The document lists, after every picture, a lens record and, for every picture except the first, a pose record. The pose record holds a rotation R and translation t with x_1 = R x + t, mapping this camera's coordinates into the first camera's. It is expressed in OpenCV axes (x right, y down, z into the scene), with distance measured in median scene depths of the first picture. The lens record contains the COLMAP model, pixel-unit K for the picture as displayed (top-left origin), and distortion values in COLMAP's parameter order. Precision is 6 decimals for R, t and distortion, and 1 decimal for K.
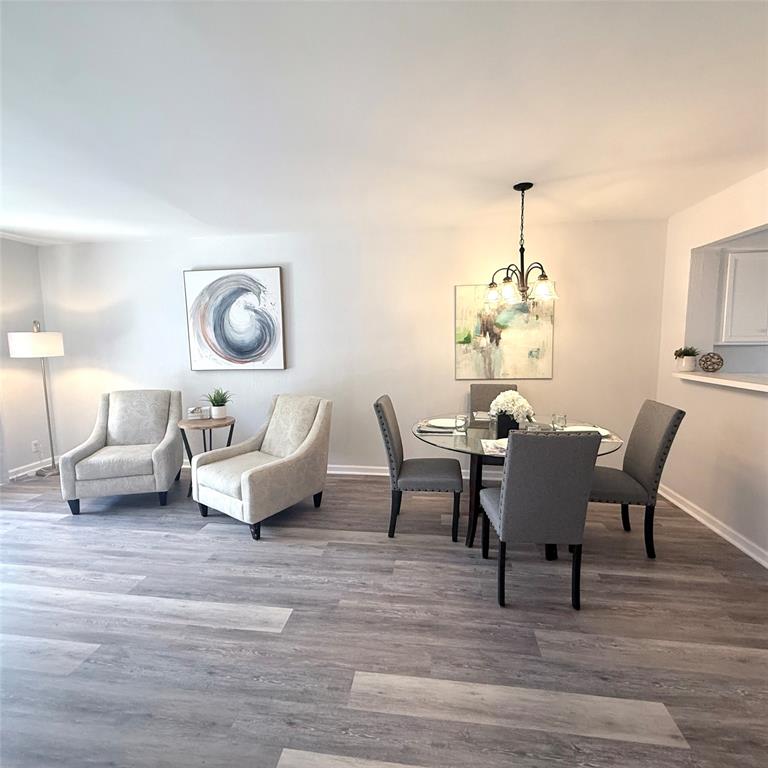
lens RADIAL K [[407.5, 0, 381.0], [0, 407.5, 384.8], [0, 0, 1]] dist [0.000138, -0.000536]
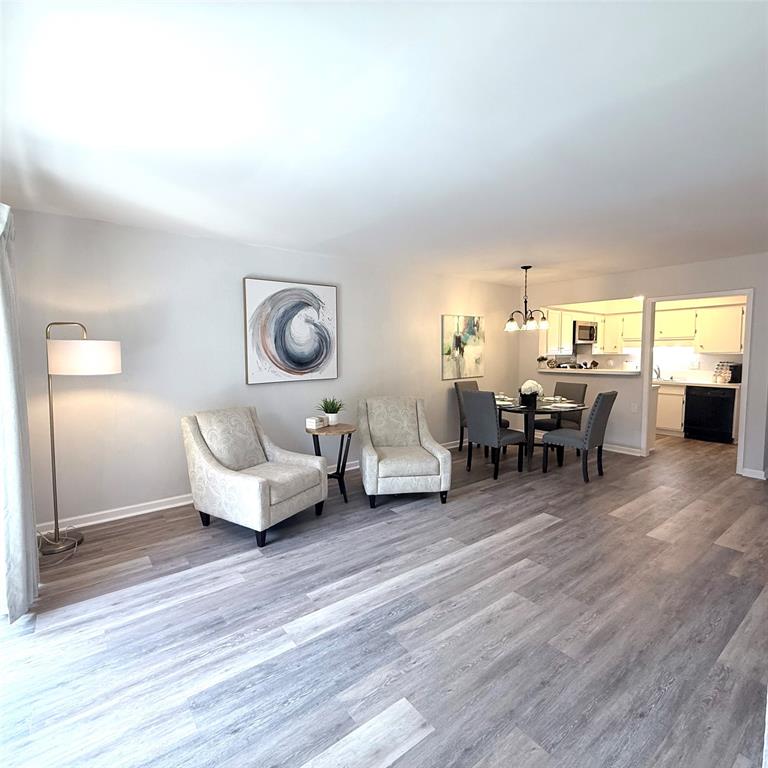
lens RADIAL K [[407.5, 0, 382.2], [0, 407.5, 382.7], [0, 0, 1]] dist [0.000138, -0.000536]
pose [[0.704571, -0.049471, 0.707907, -1.215210], [0.080205, 0.996726, -0.010173, -0.006722], [-0.705087, 0.063945, 0.706232, 0.175770]]
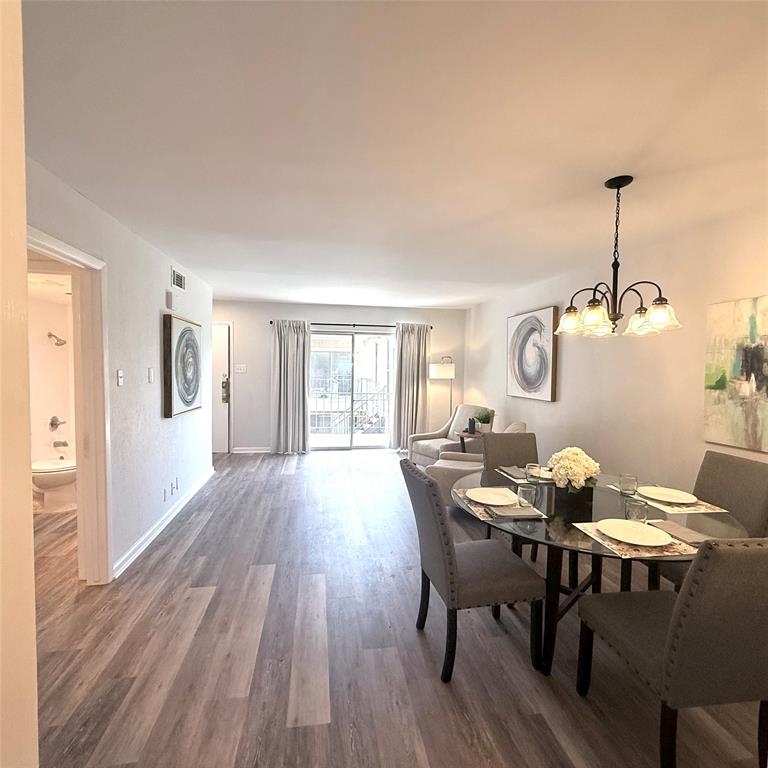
lens RADIAL K [[407.5, 0, 381.1], [0, 407.5, 385.2], [0, 0, 1]] dist [0.000138, -0.000536]
pose [[0.289466, 0.063557, -0.955076, 0.830296], [-0.127573, 0.991453, 0.027313, -0.068647], [0.948649, 0.113936, 0.295100, 0.348330]]
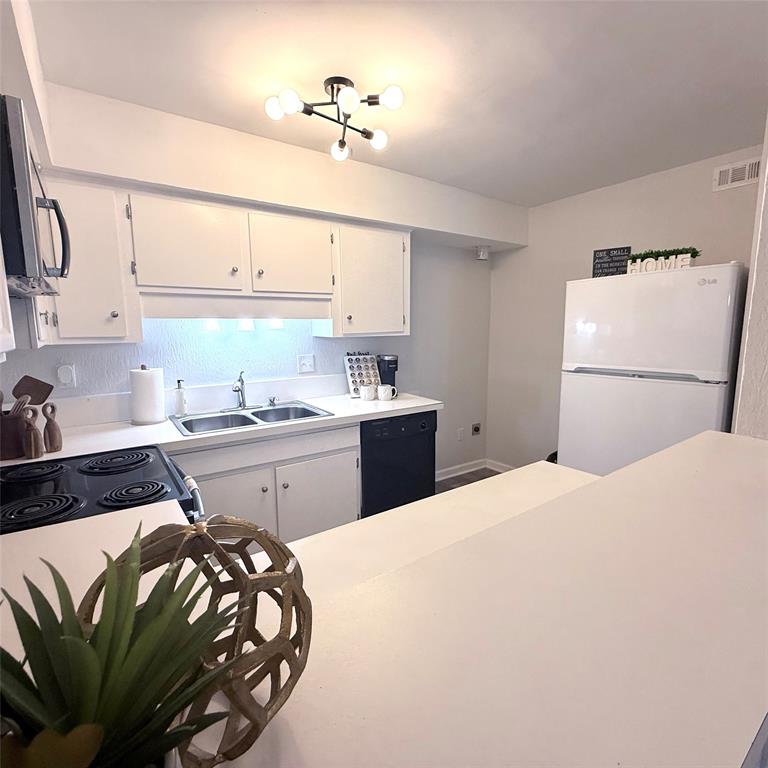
lens RADIAL K [[407.5, 0, 384.9], [0, 407.5, 381.8], [0, 0, 1]] dist [0.000138, -0.000536]
pose [[-0.685711, -0.089631, 0.722334, 0.719962], [0.090881, 0.974080, 0.207142, -0.123076], [-0.722178, 0.207686, -0.659792, 1.018208]]
